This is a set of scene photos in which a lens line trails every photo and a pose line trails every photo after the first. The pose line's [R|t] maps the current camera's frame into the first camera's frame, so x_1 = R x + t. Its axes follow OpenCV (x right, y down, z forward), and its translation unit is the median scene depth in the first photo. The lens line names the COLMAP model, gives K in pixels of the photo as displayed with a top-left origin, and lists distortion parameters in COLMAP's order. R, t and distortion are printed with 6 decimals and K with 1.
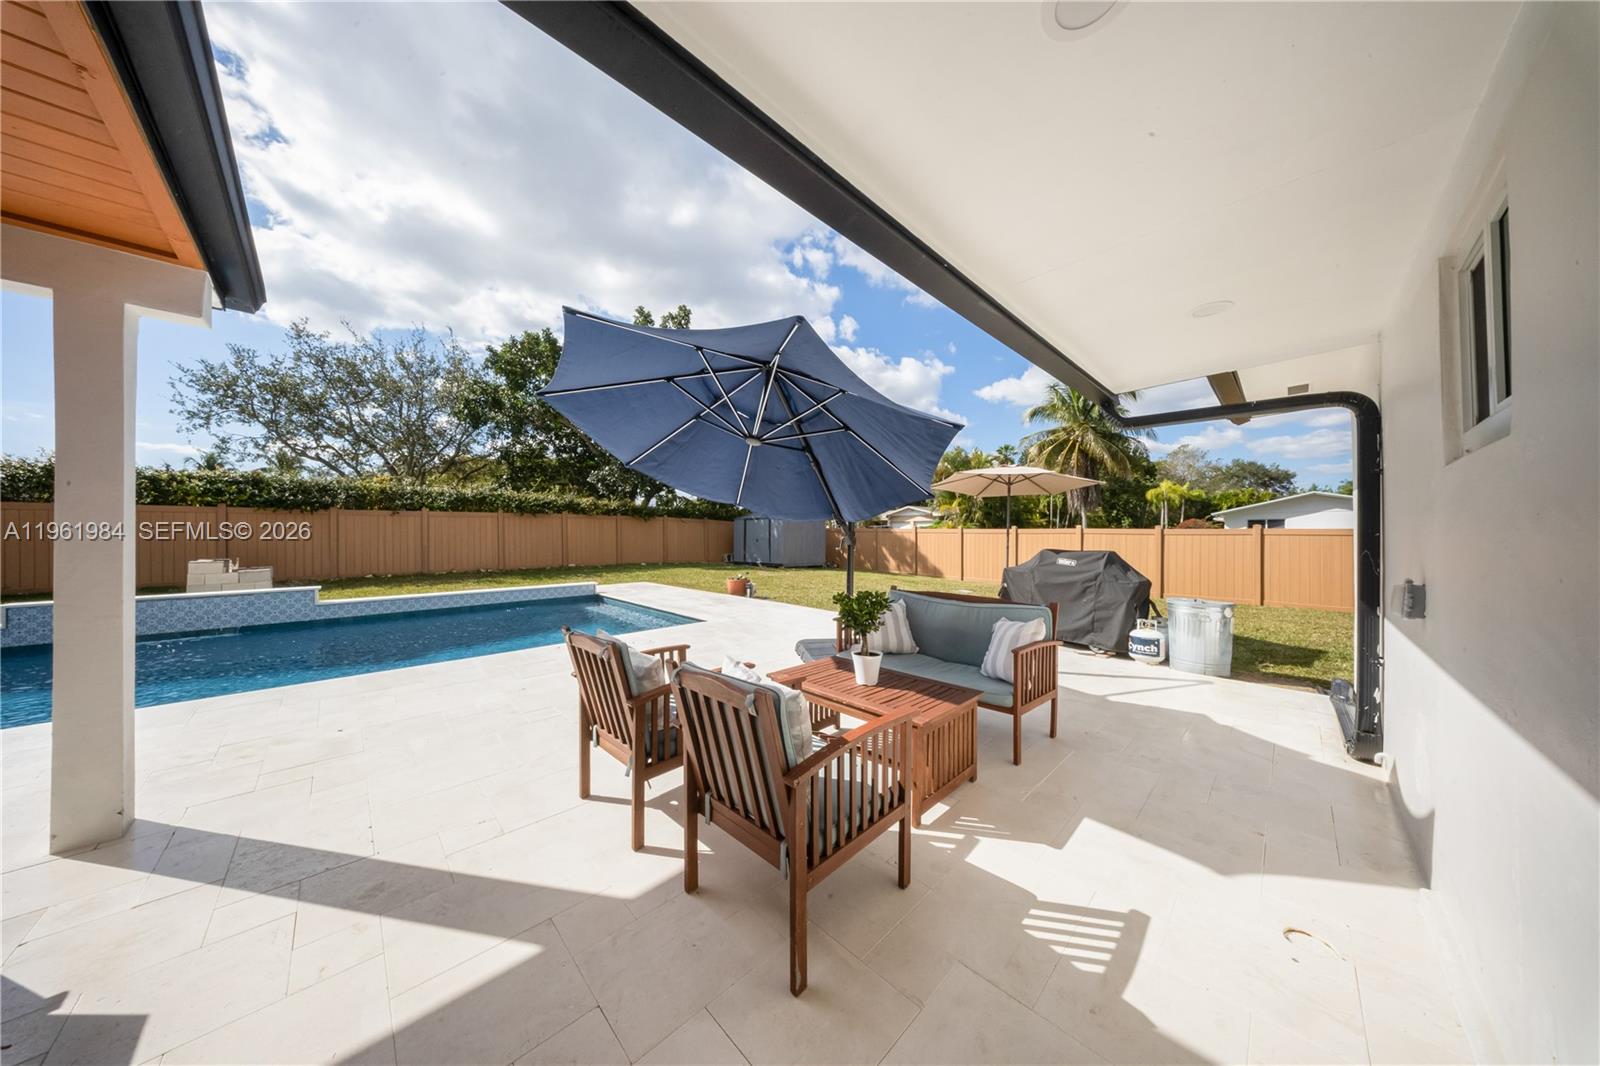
lens RADIAL K [[467.8, 0, 797.3], [0, 467.8, 533.0], [0, 0, 1]] dist [-0.003594, -0.000084]
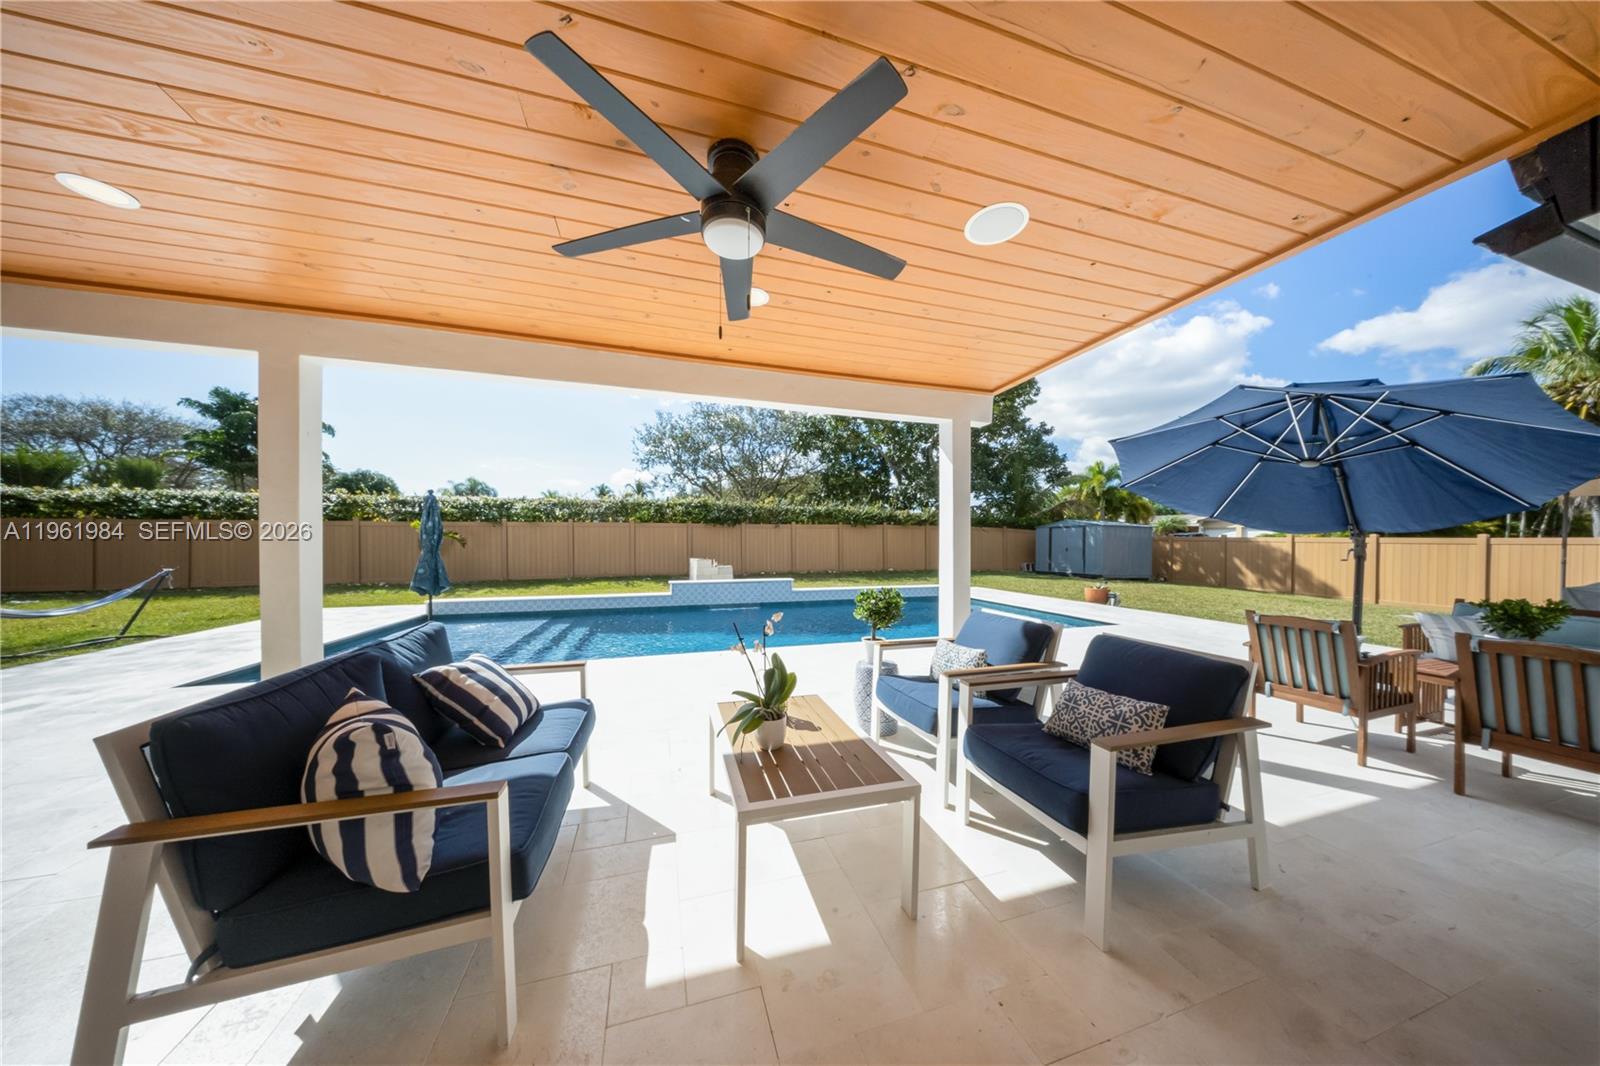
lens RADIAL K [[476.4, 0, 809.9], [0, 476.4, 545.0], [0, 0, 1]] dist [-0.000489, -0.000019]
pose [[0.896542, 0.005822, -0.442920, -0.148061], [-0.002704, 0.999967, 0.007671, 0.000093], [0.442950, -0.005680, 0.896528, -0.132176]]
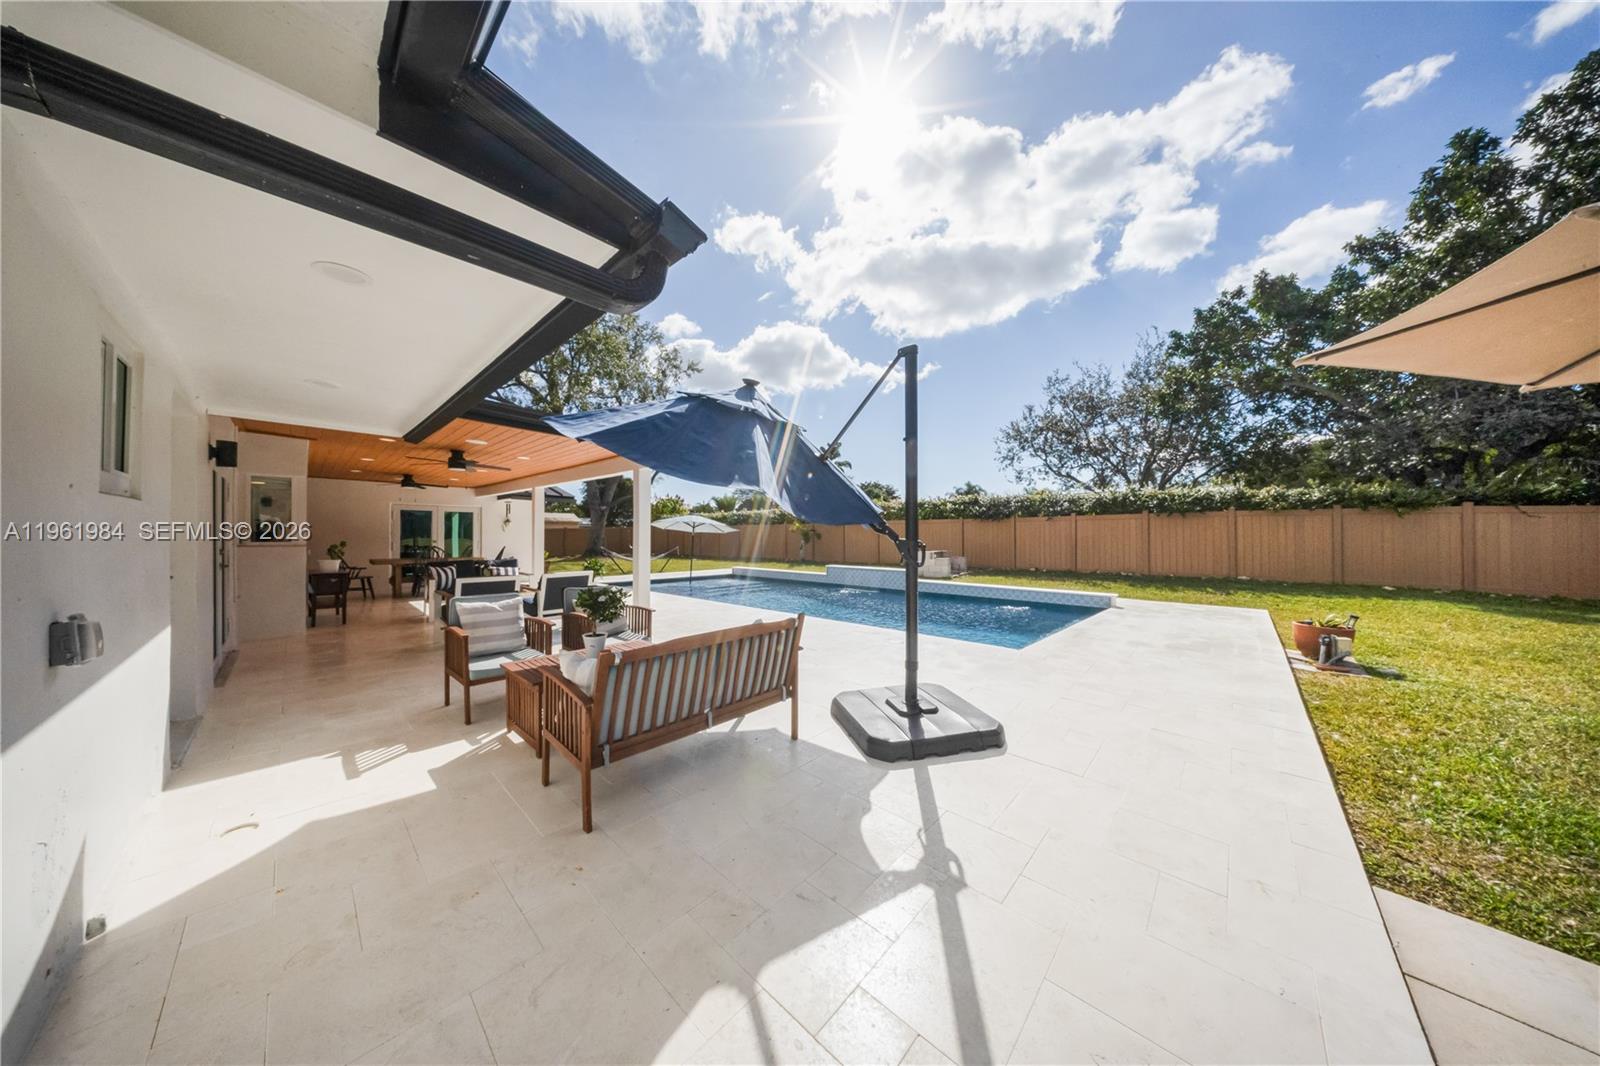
lens RADIAL K [[477.1, 0, 804.8], [0, 477.1, 529.4], [0, 0, 1]] dist [-0.000053, -0.000091]
pose [[0.059274, -0.008256, -0.998208, 0.249182], [-0.000093, 0.999966, -0.008276, -0.004612], [0.998242, 0.000584, 0.059271, 0.246234]]
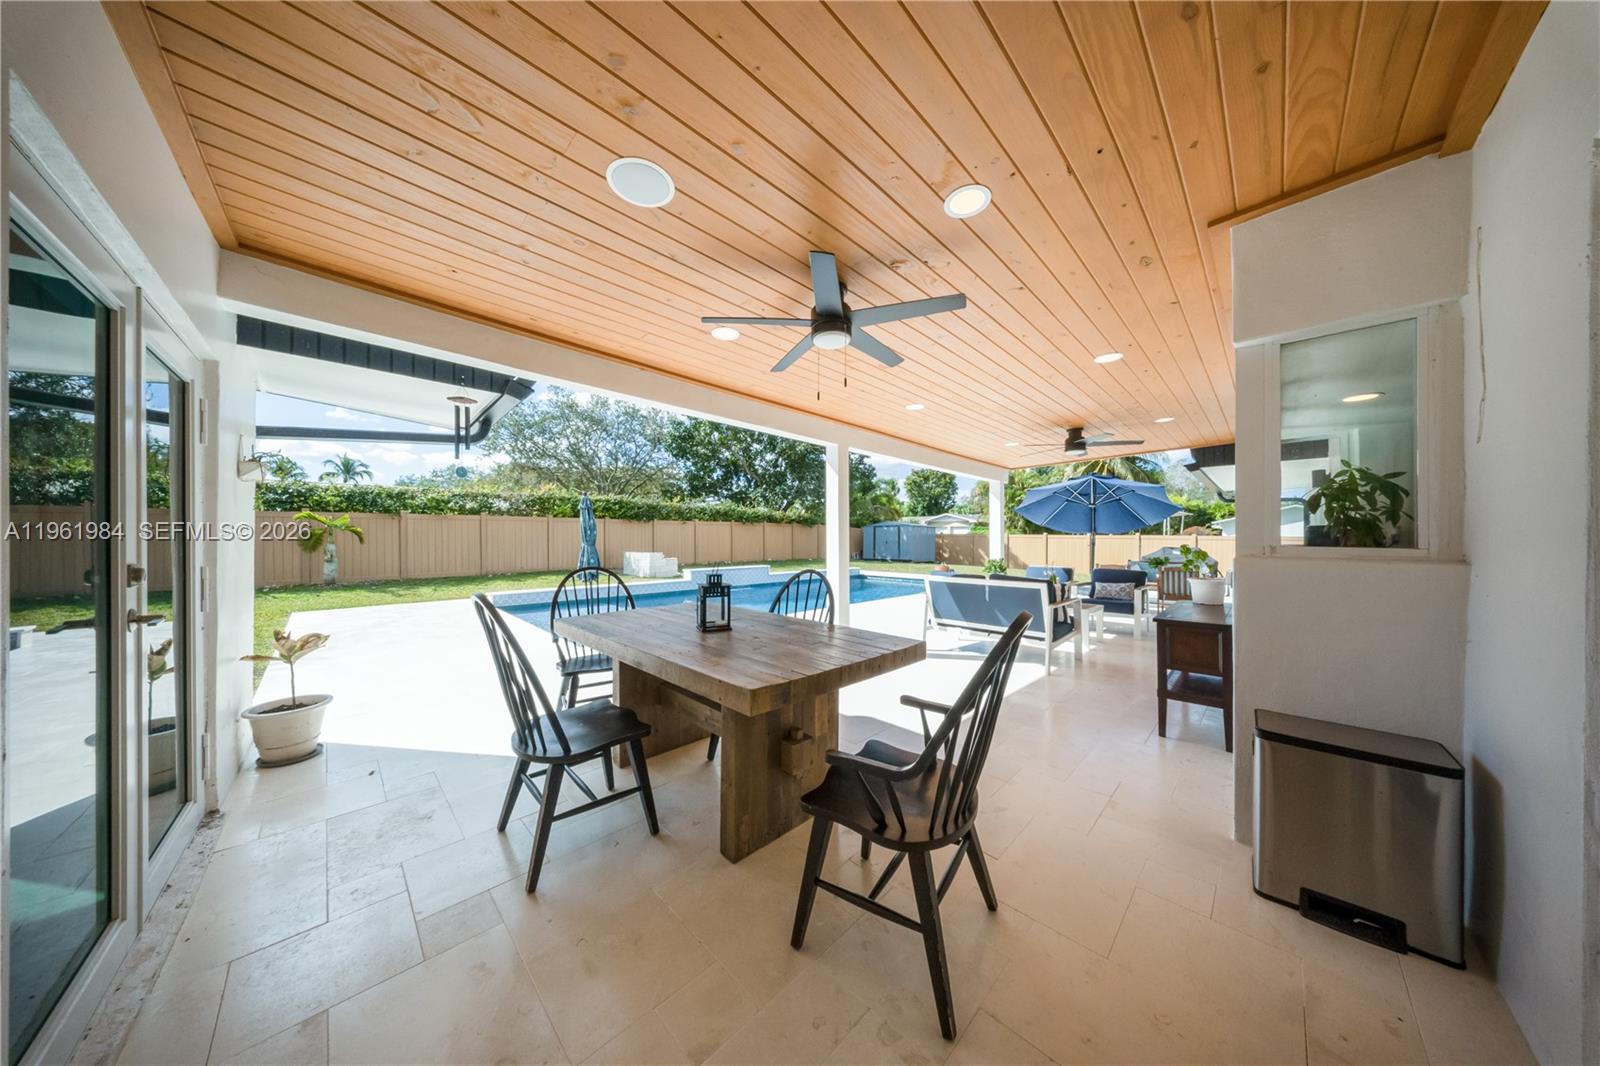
lens RADIAL K [[471.2, 0, 805.0], [0, 471.2, 537.9], [0, 0, 1]] dist [0.000046, -0.000007]
pose [[0.999499, 0.004030, 0.031391, -0.427423], [-0.004096, 0.999990, 0.002043, 0.000953], [-0.031382, -0.002171, 0.999505, -0.397682]]
